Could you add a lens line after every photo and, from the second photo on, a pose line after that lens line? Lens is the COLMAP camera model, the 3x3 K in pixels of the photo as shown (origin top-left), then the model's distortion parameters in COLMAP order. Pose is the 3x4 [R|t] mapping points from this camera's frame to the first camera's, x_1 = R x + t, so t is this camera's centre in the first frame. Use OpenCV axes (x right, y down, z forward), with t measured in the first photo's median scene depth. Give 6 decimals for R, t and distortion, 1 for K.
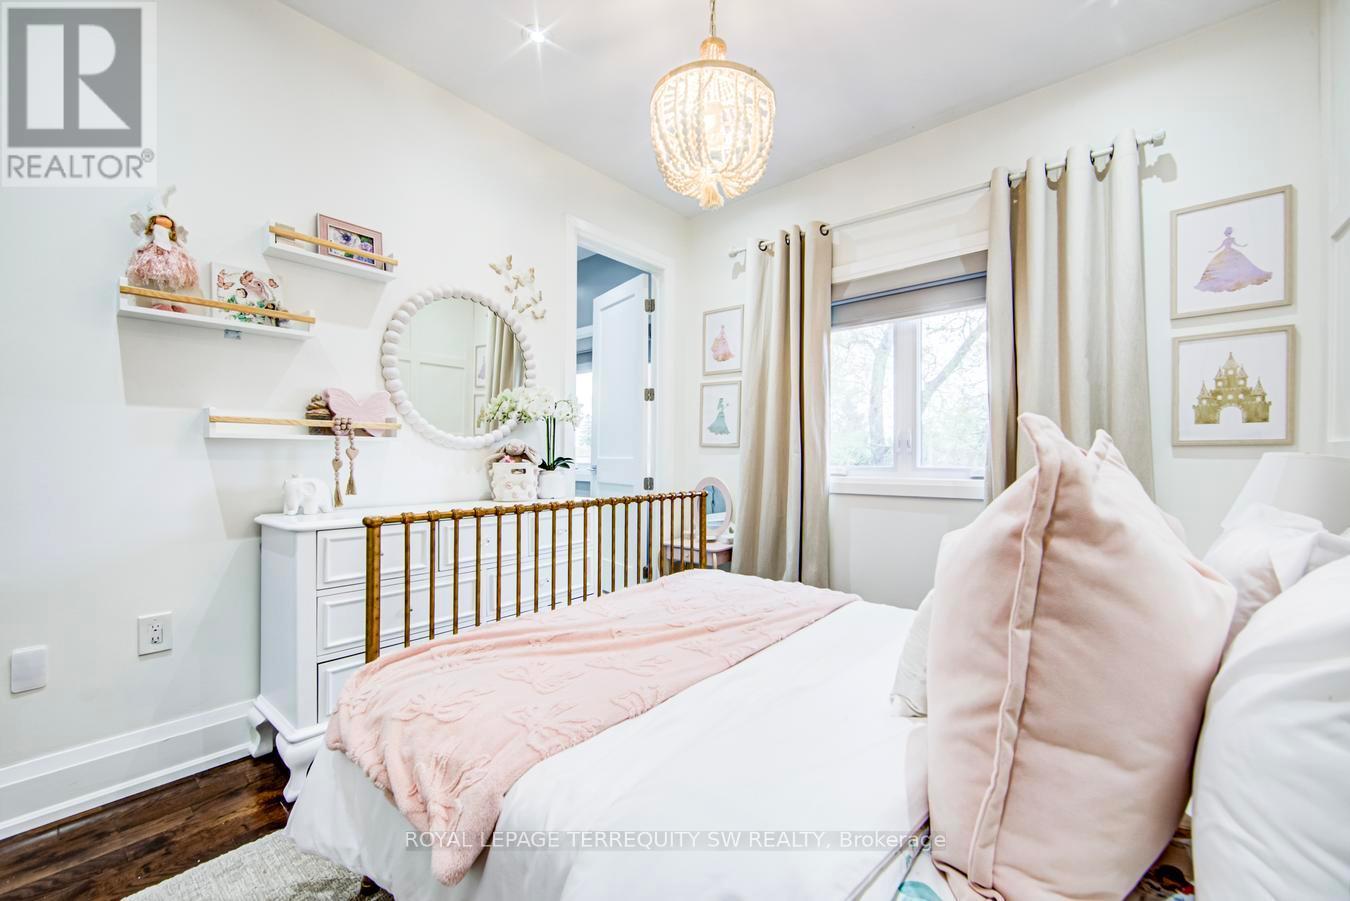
lens RADIAL K [[621.3, 0, 682.7], [0, 621.3, 448.5], [0, 0, 1]] dist [-0.001030, 0.000163]
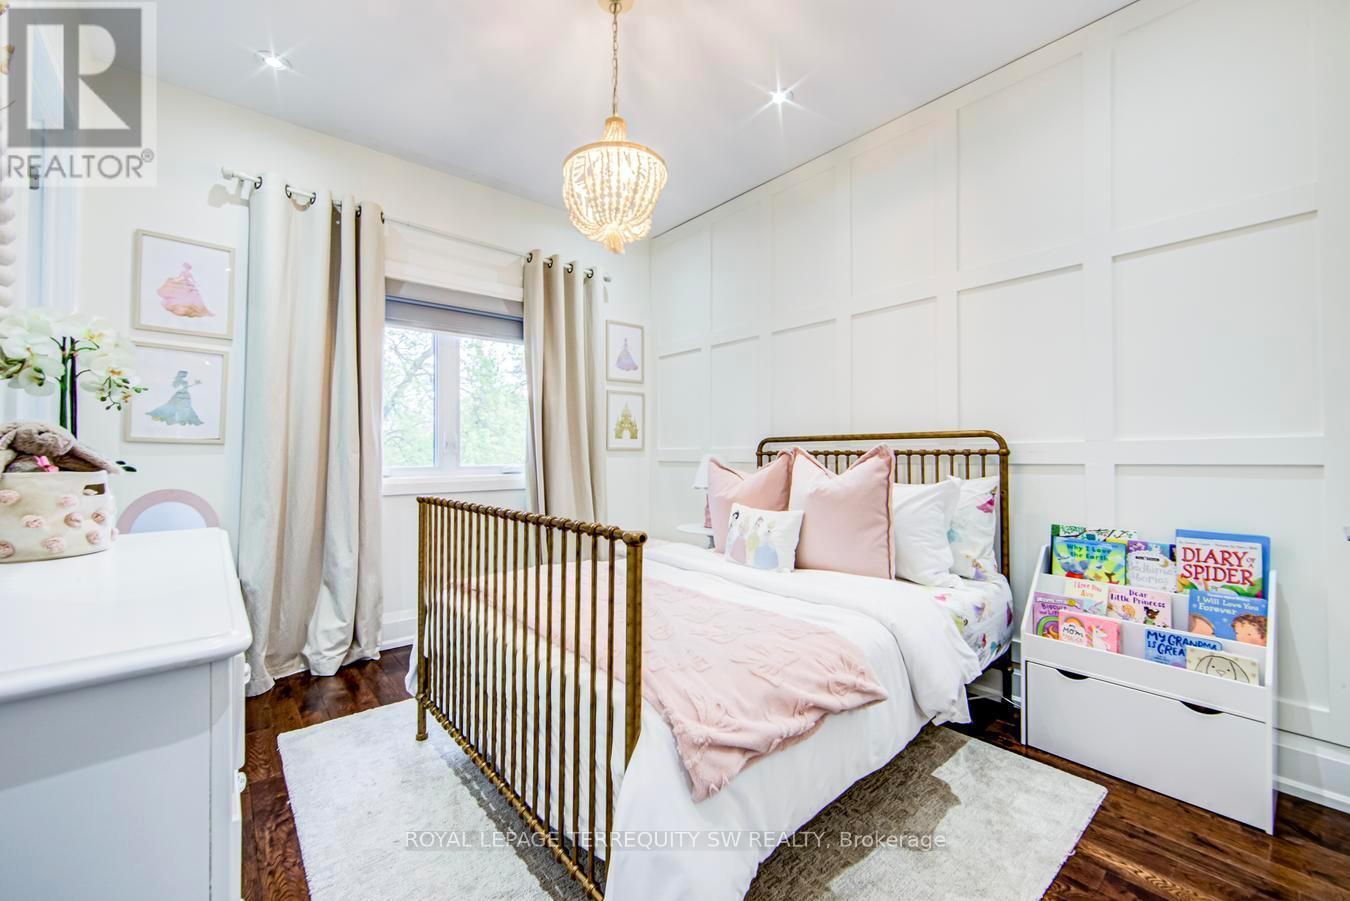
lens RADIAL K [[533.4, 0, 675.0], [0, 533.4, 450.5], [0, 0, 1]] dist [-0.000461, 0.000038]
pose [[0.098127, 0.004031, 0.995166, -0.608436], [-0.015038, 0.999884, -0.002567, -0.001592], [-0.995060, -0.014713, 0.098176, 0.540309]]
